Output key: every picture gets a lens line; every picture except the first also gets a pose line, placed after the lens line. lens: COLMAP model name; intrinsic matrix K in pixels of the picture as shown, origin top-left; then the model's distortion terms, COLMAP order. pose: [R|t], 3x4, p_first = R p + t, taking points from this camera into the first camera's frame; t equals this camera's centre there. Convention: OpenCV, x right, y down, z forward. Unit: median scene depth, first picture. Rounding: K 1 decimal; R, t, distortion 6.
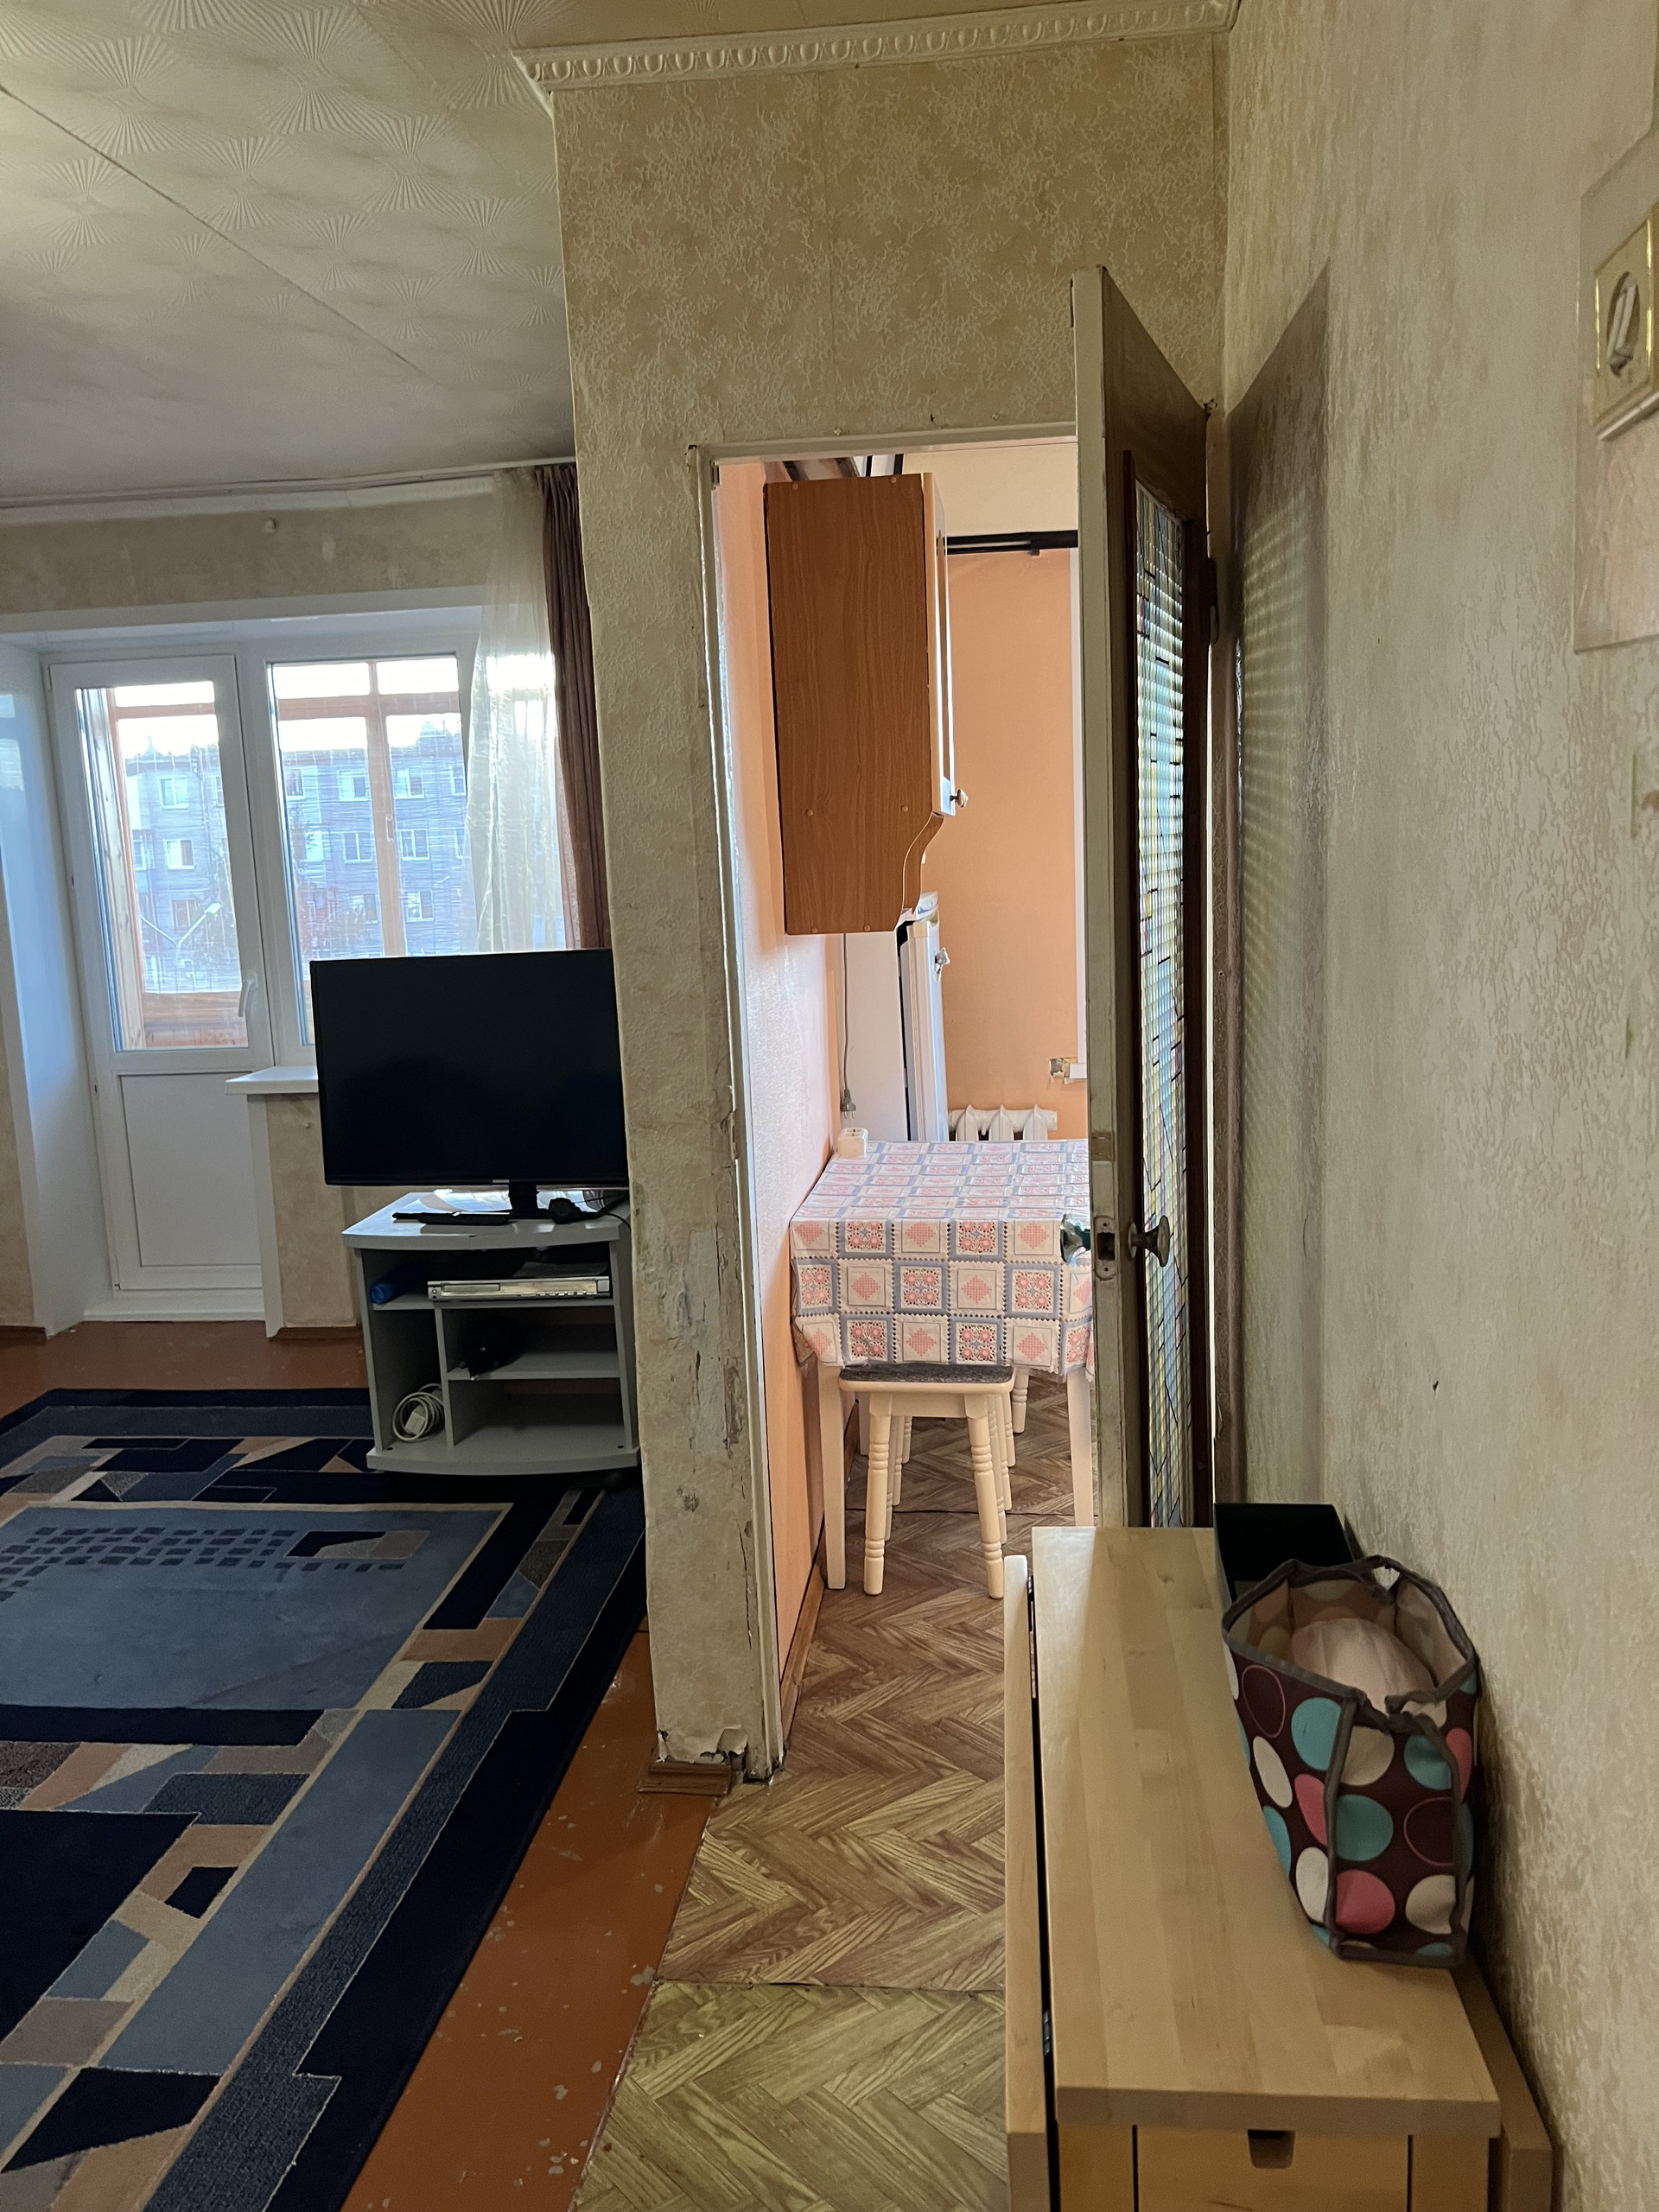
lens RADIAL K [[1654.2, 0, 822.2], [0, 1654.2, 1094.3], [0, 0, 1]] dist [0.053290, -0.068716]
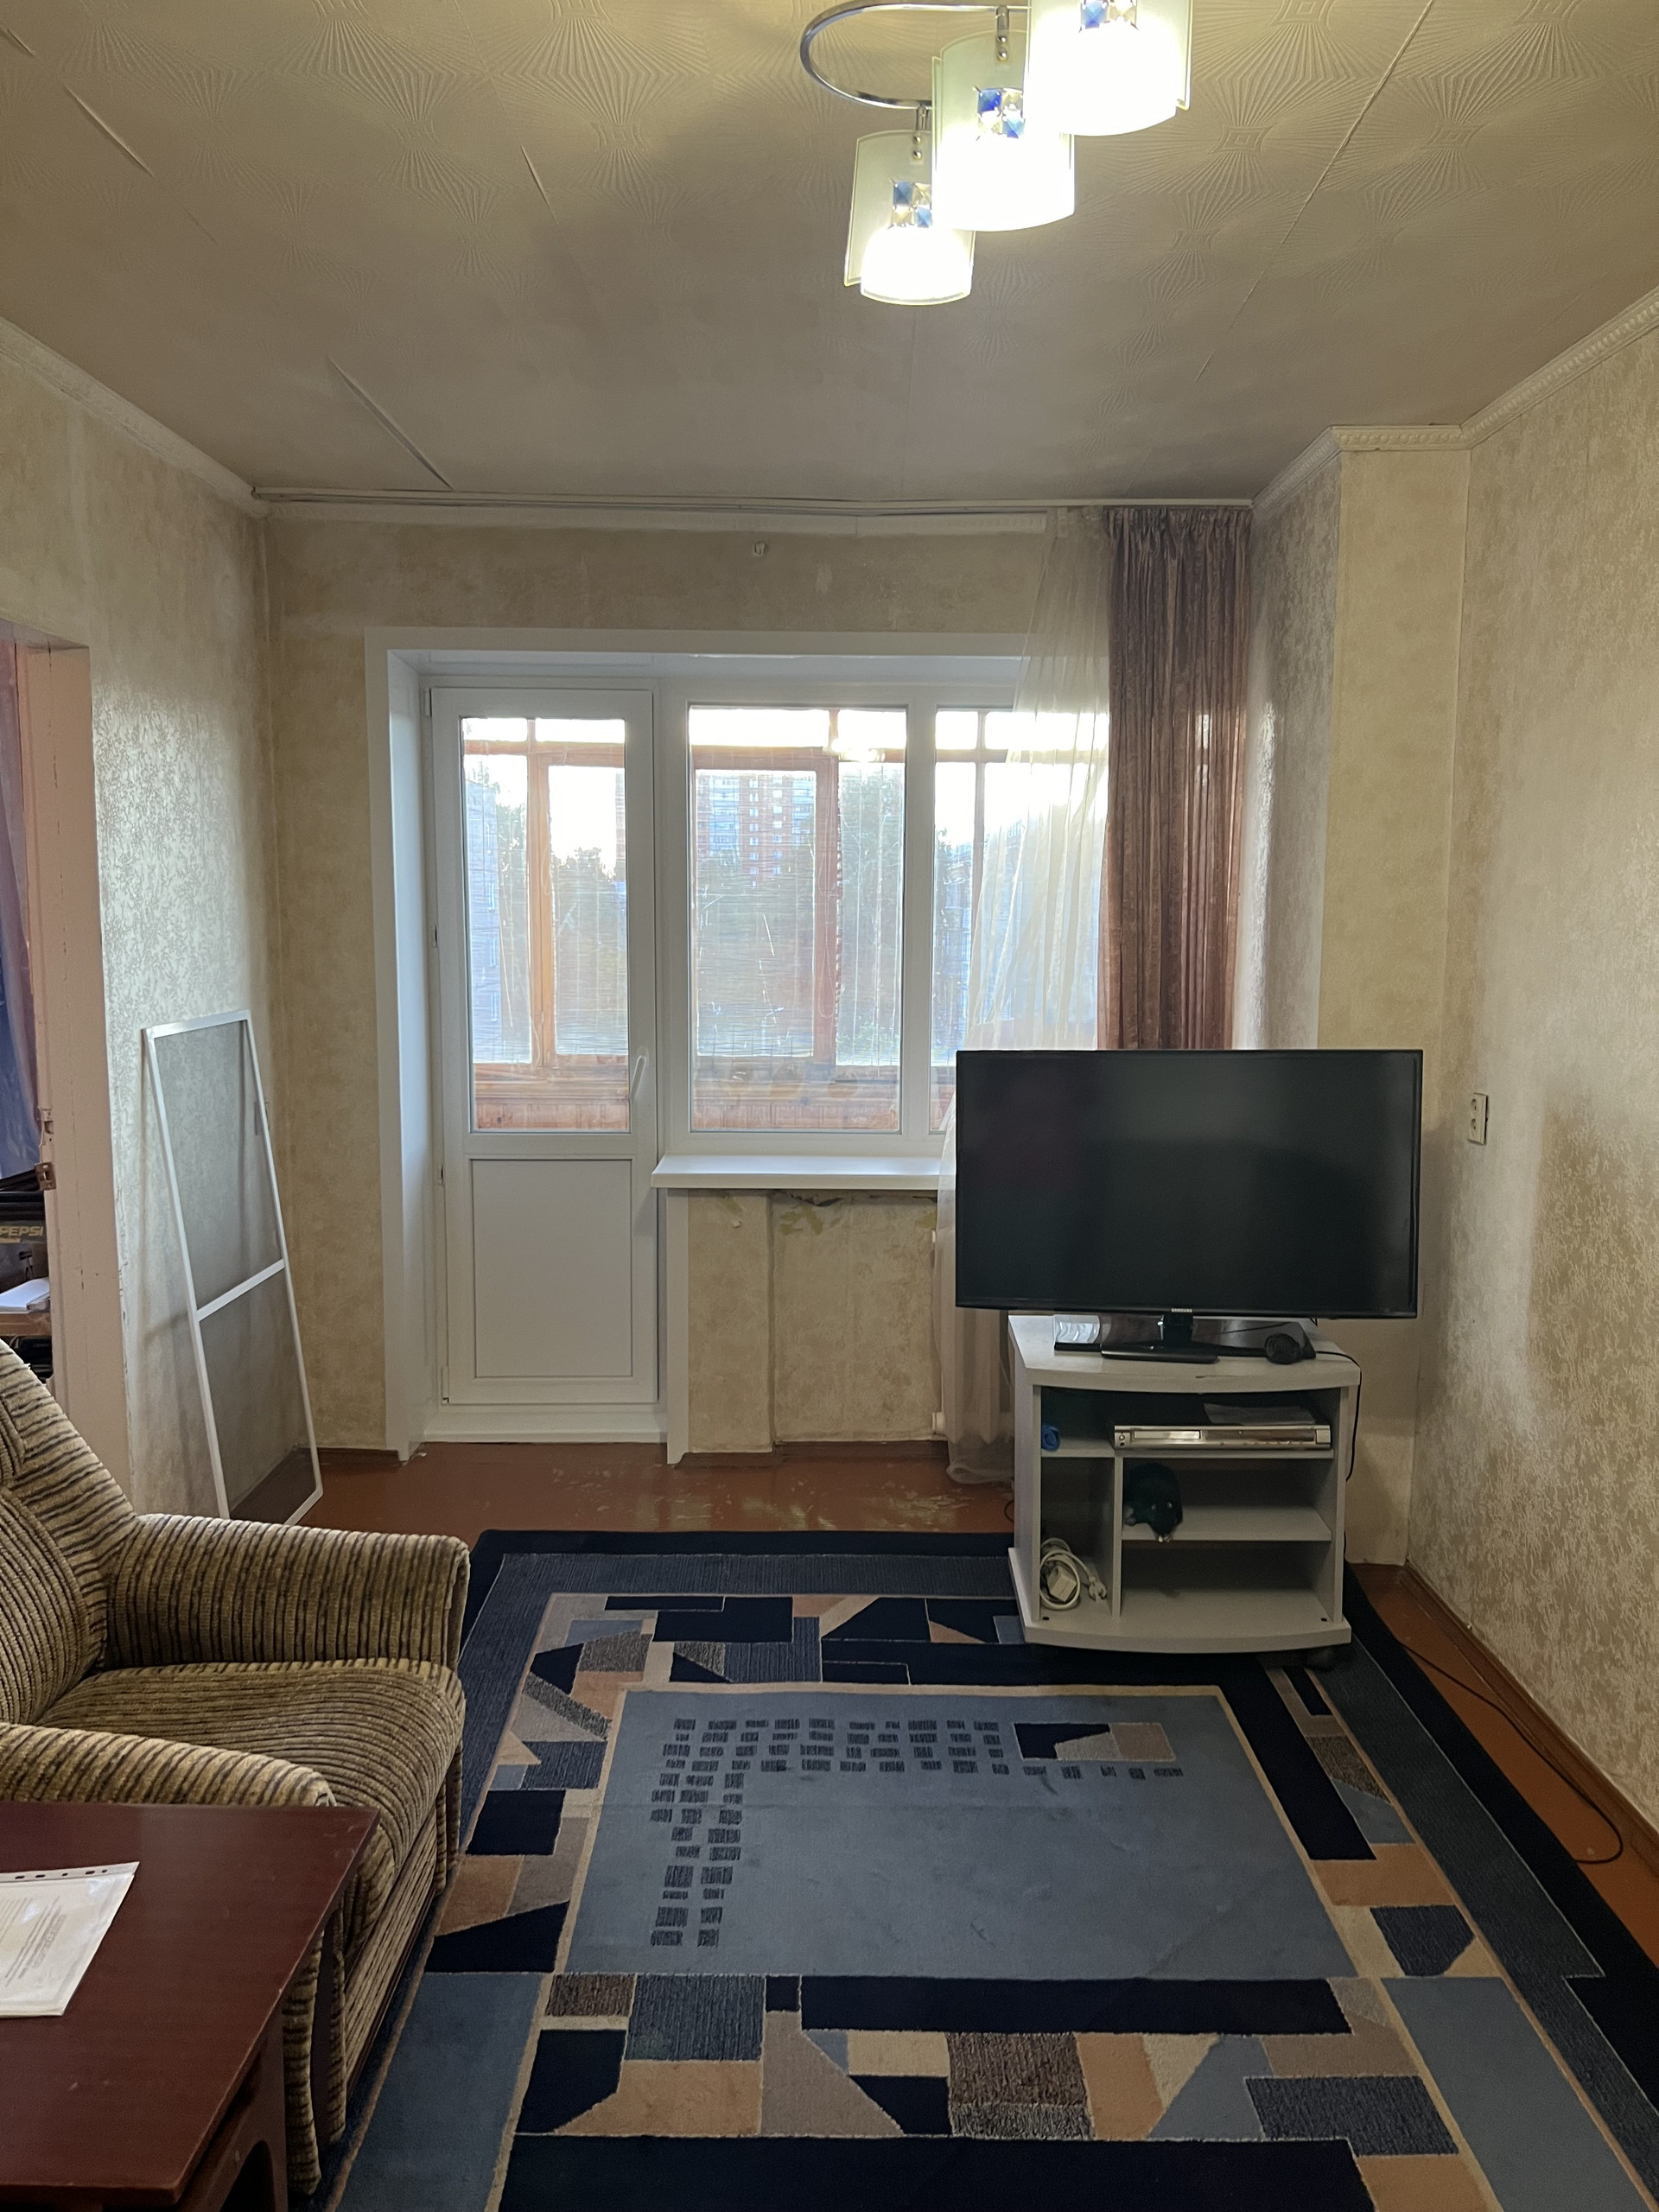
lens RADIAL K [[1654.2, 0, 835.9], [0, 1654.2, 1123.5], [0, 0, 1]] dist [0.053290, -0.068716]
pose [[0.990203, 0.033389, 0.135588, -0.481842], [-0.029706, 0.999135, -0.029097, -0.014195], [-0.136442, 0.024784, 0.990338, 0.152967]]
